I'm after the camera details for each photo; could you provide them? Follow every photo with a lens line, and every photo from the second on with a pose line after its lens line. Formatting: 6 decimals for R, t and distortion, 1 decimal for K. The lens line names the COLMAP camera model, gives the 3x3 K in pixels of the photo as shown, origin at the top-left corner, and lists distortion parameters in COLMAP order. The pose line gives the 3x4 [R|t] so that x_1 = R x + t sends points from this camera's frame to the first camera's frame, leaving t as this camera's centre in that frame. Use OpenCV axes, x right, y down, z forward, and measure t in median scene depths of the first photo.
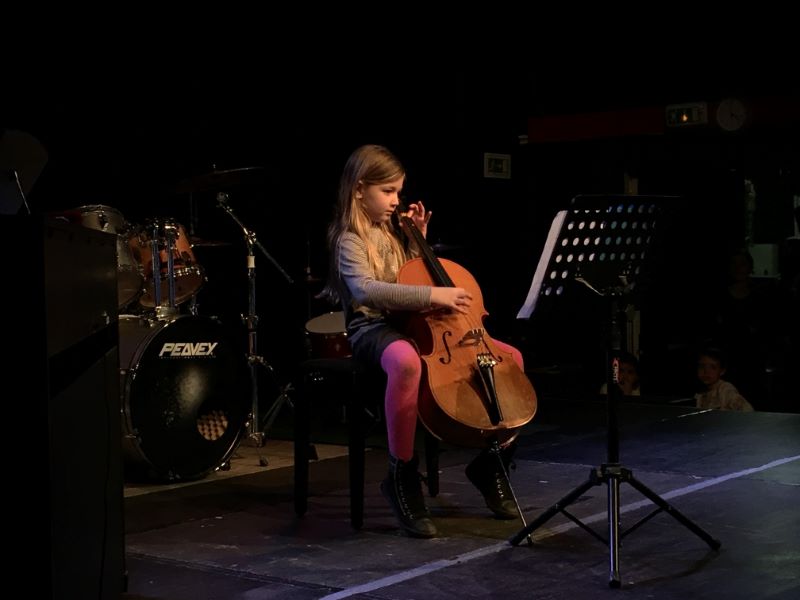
lens RADIAL K [[1396.5, 0, 395.8], [0, 1396.5, 298.2], [0, 0, 1]] dist [-0.016386, 0.000000]
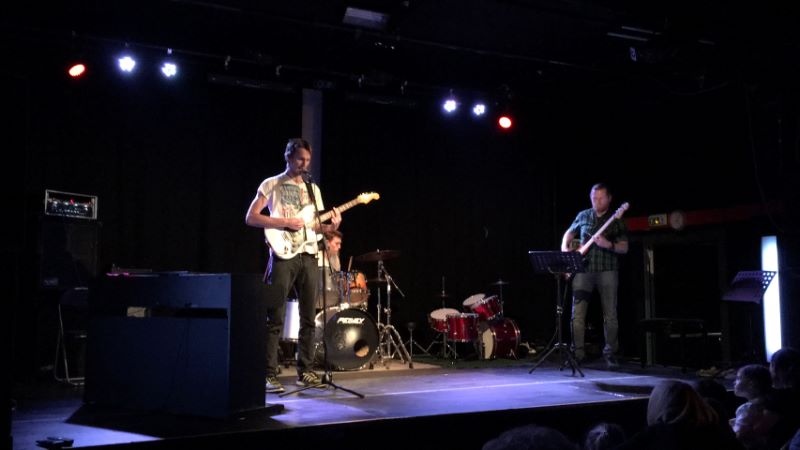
lens RADIAL K [[800.8, 0, 413.4], [0, 800.8, 223.6], [0, 0, 1]] dist [0.050137, 0.000000]
pose [[0.926417, -0.012994, -0.376275, 0.488103], [-0.027124, 0.994504, -0.101123, 0.003945], [0.375521, 0.103888, 0.920973, -0.338161]]
